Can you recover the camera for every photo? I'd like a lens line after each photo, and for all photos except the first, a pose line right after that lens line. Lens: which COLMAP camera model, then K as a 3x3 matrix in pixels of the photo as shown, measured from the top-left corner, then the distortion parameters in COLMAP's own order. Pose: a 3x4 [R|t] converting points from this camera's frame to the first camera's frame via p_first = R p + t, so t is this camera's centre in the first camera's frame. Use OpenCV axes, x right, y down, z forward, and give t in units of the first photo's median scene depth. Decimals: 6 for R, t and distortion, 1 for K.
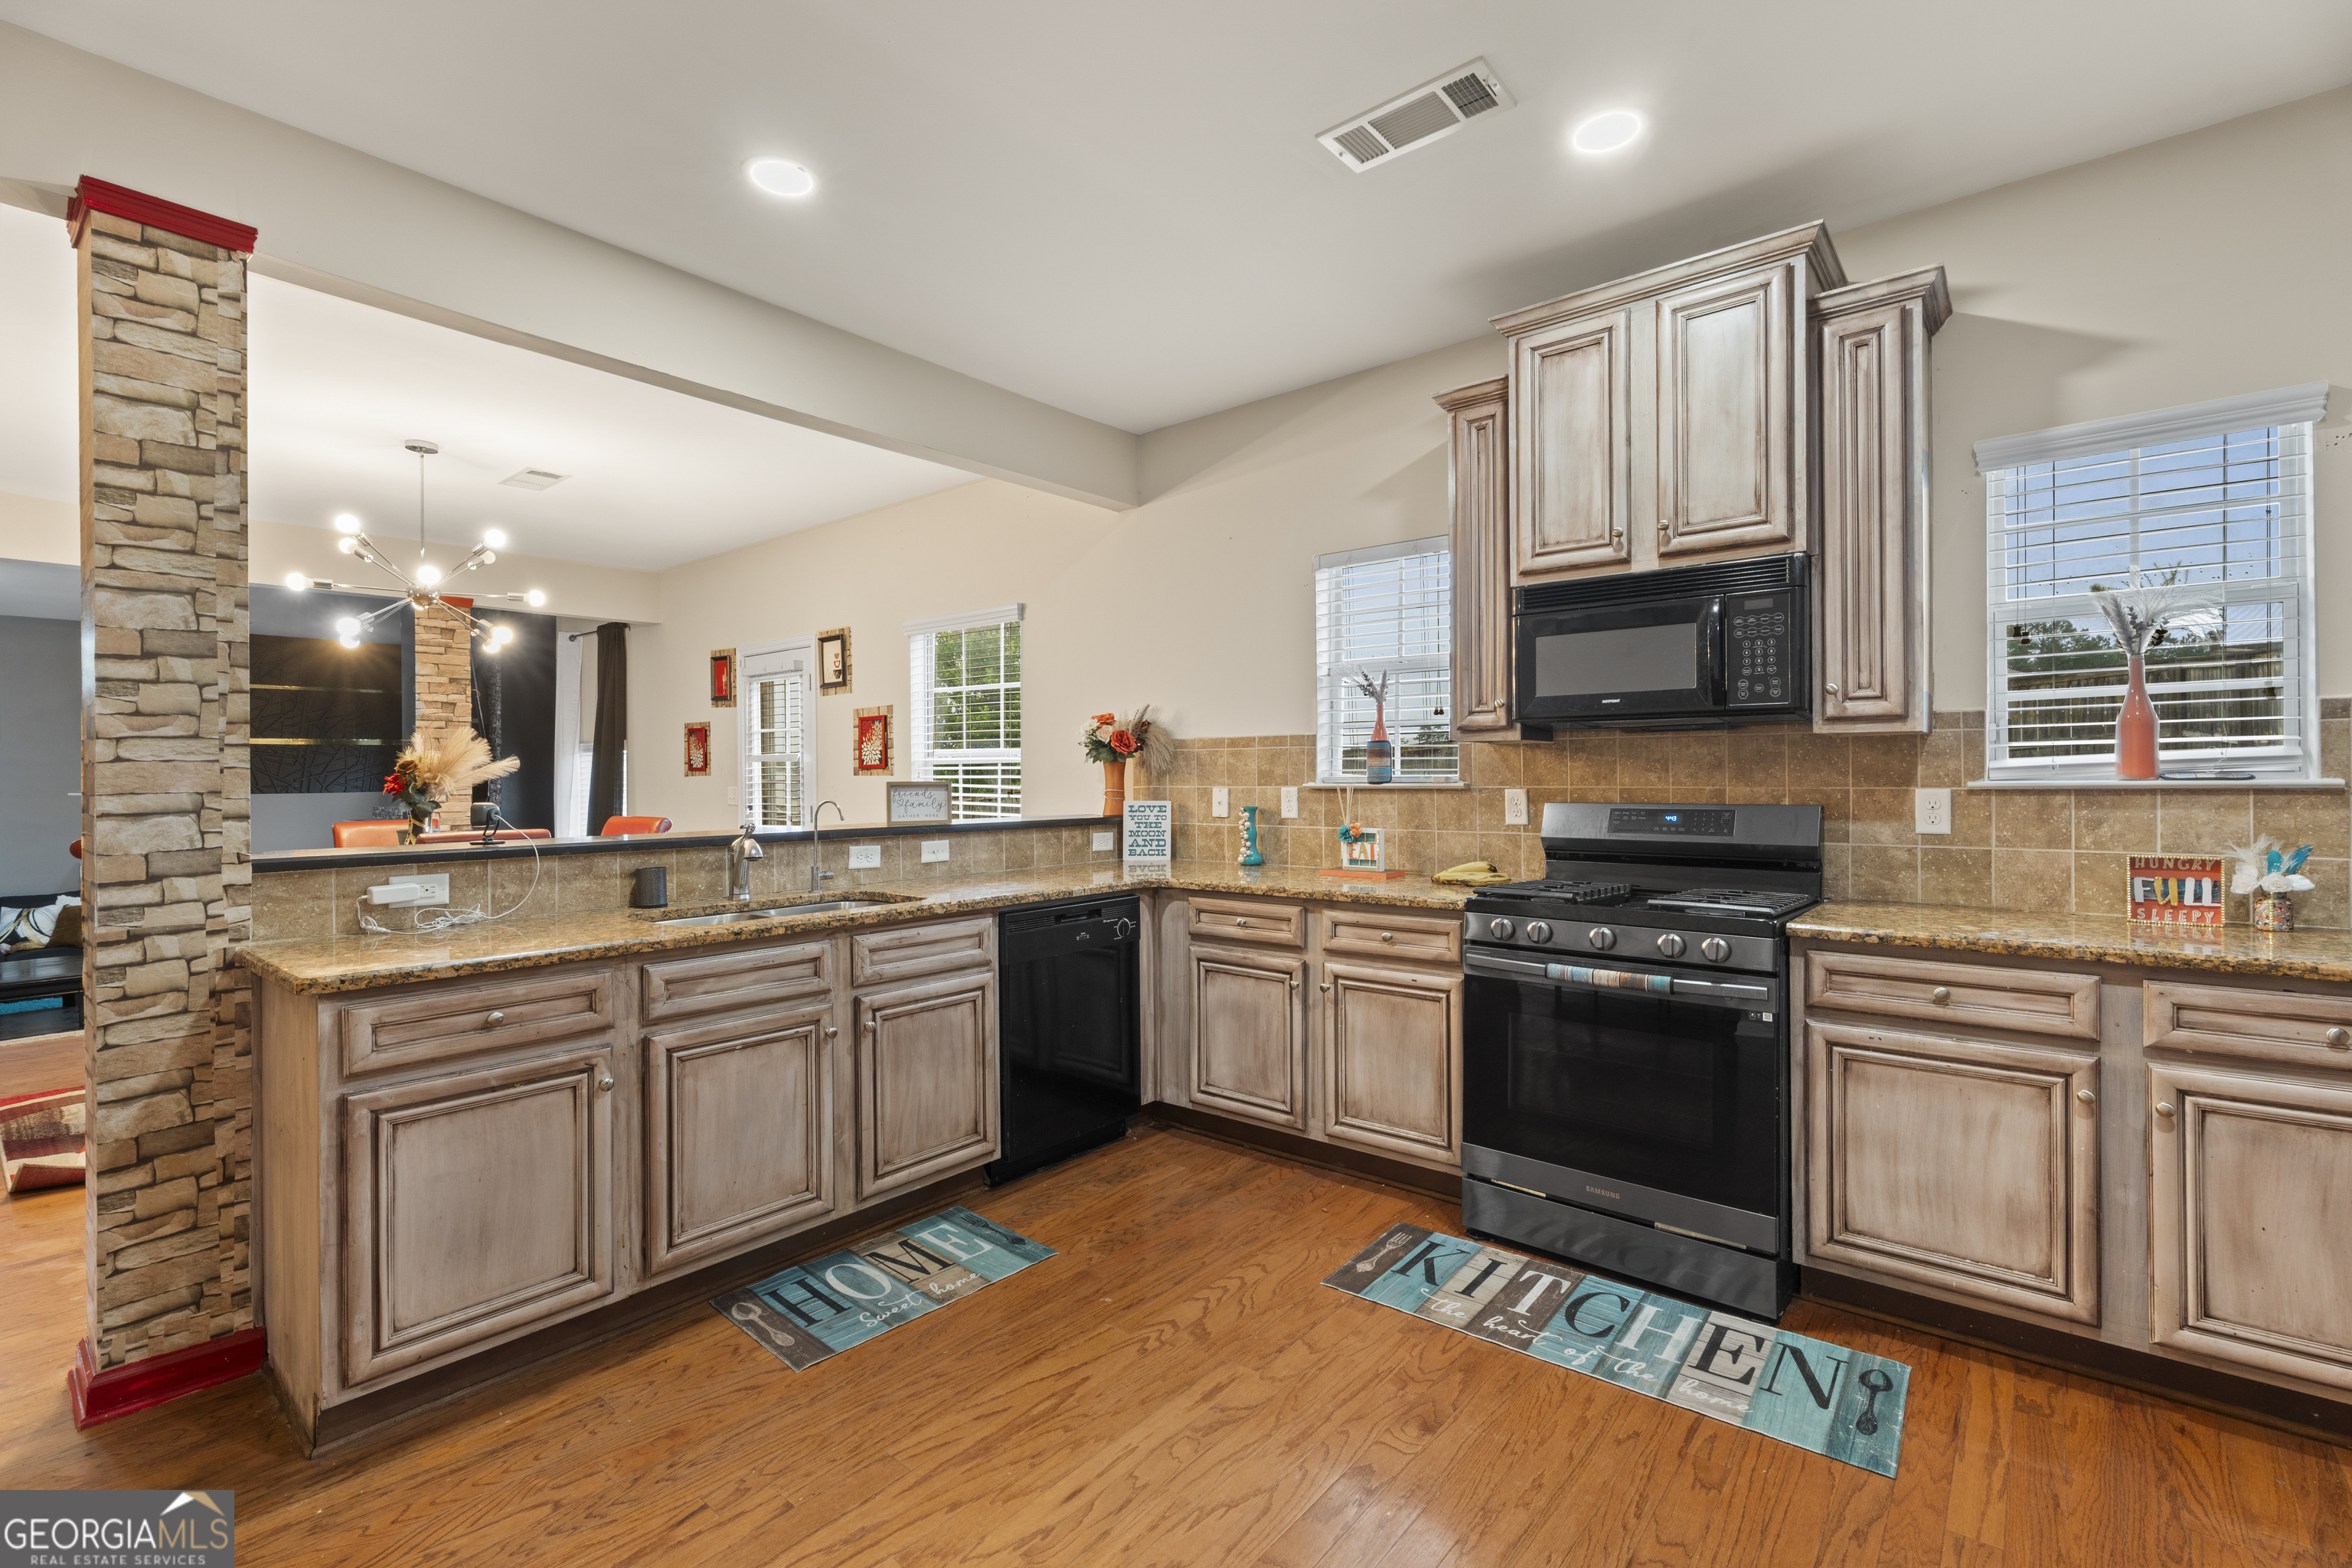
lens RADIAL K [[1038.0, 0, 1179.8], [0, 1038.0, 777.8], [0, 0, 1]] dist [0.001729, -0.000087]
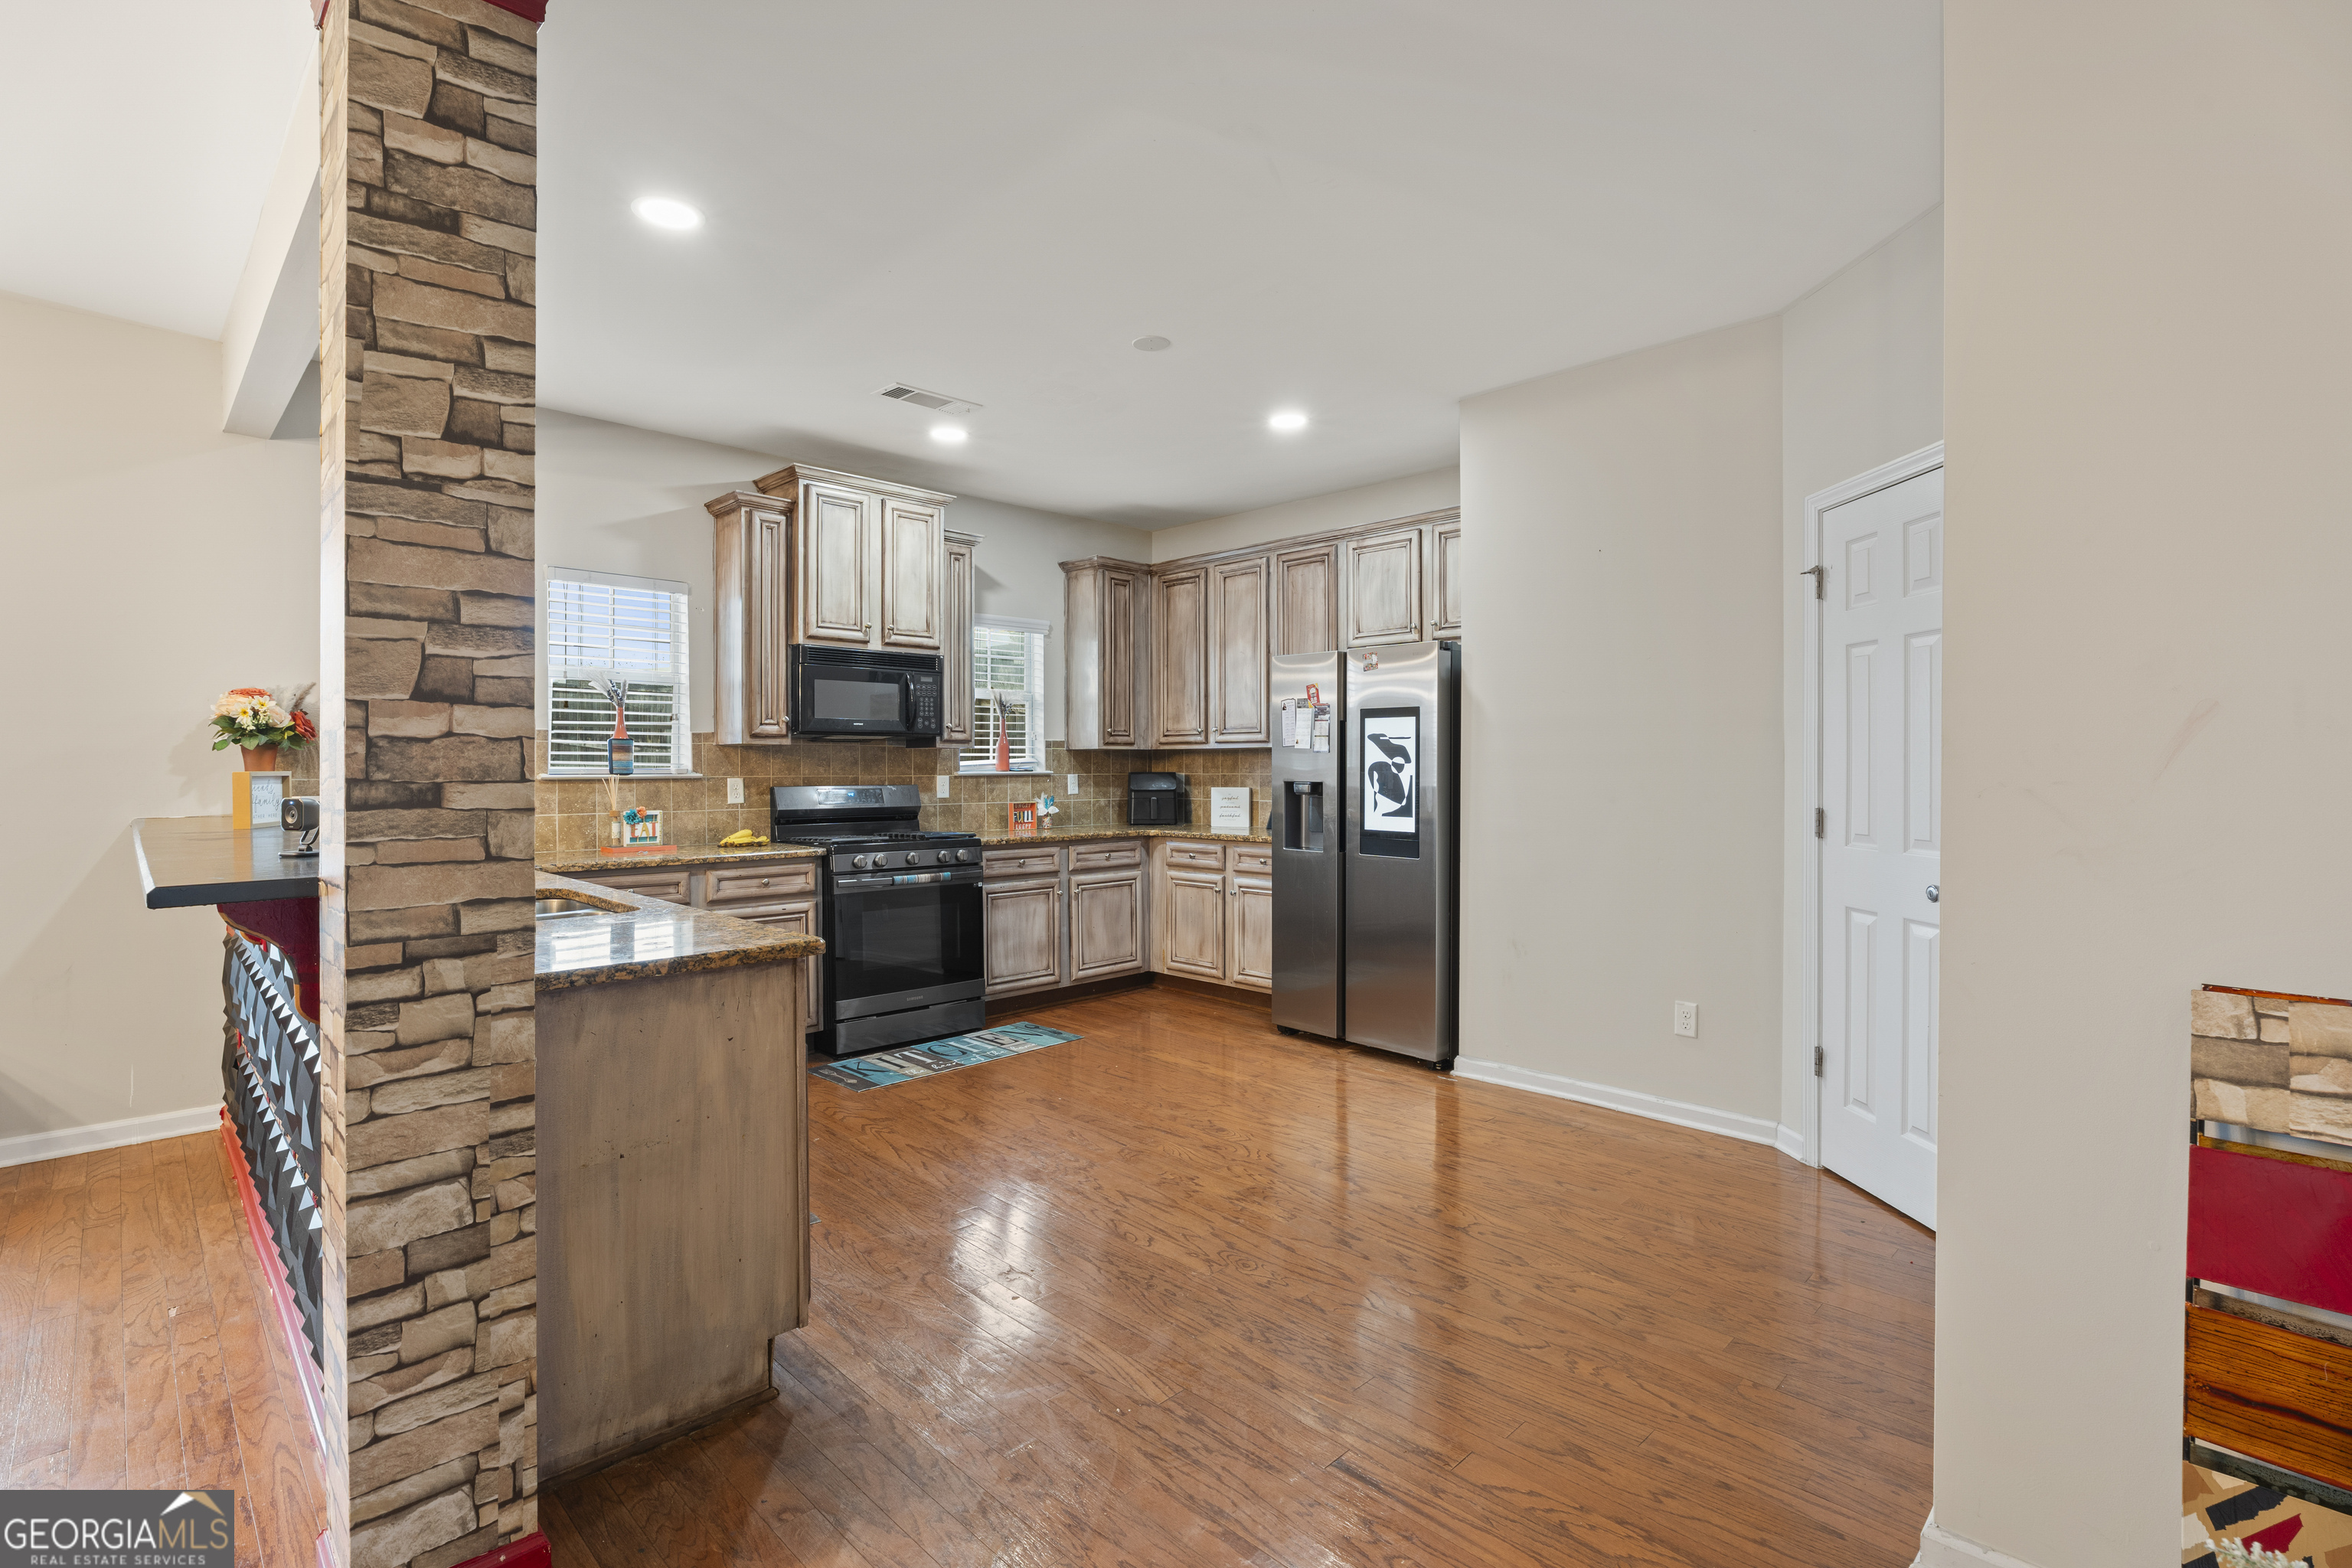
lens RADIAL K [[1083.7, 0, 1171.5], [0, 1083.7, 765.5], [0, 0, 1]] dist [-0.005922, -0.000143]
pose [[0.102539, 0.008040, 0.994697, -1.385250], [0.001613, 0.999965, -0.008249, 0.009127], [-0.994728, 0.002450, 0.102522, 0.346919]]
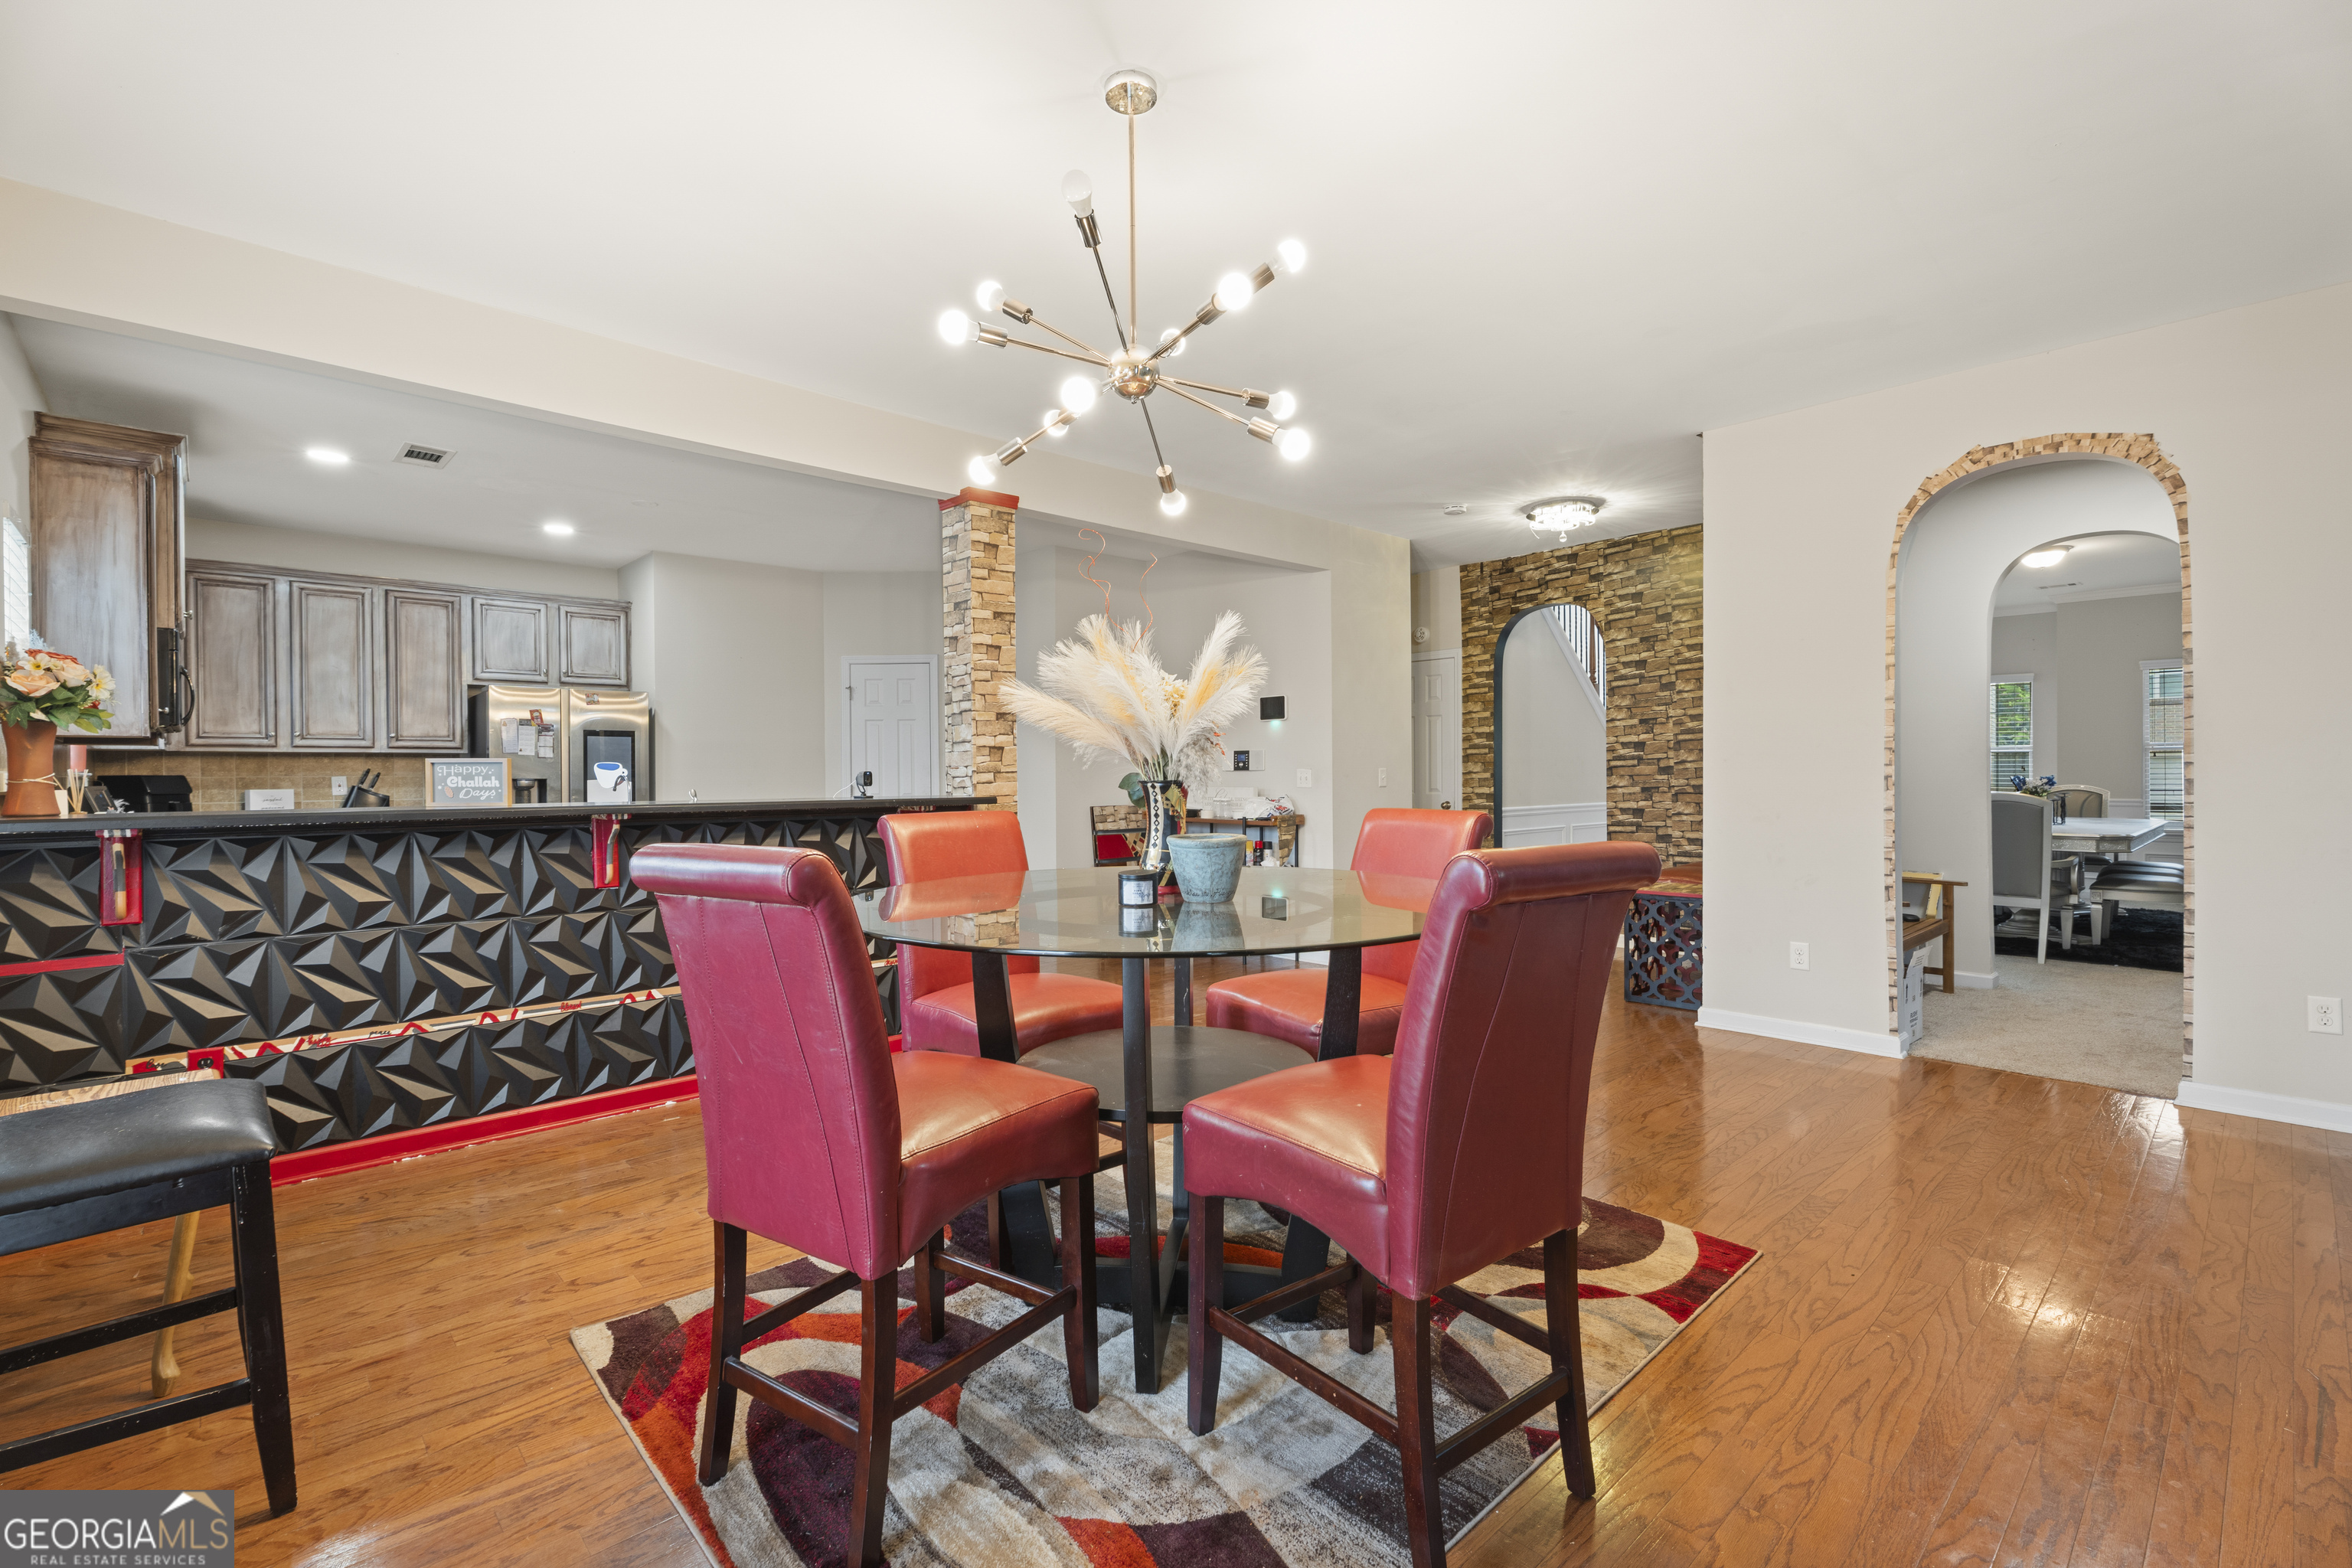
lens RADIAL K [[1038.0, 0, 1167.7], [0, 1038.0, 794.0], [0, 0, 1]] dist [0.001729, -0.000087]
pose [[-0.992055, 0.014562, 0.124962, -1.333345], [0.016442, 0.999766, 0.014025, 0.048100], [-0.124729, 0.015968, -0.992062, 2.568464]]
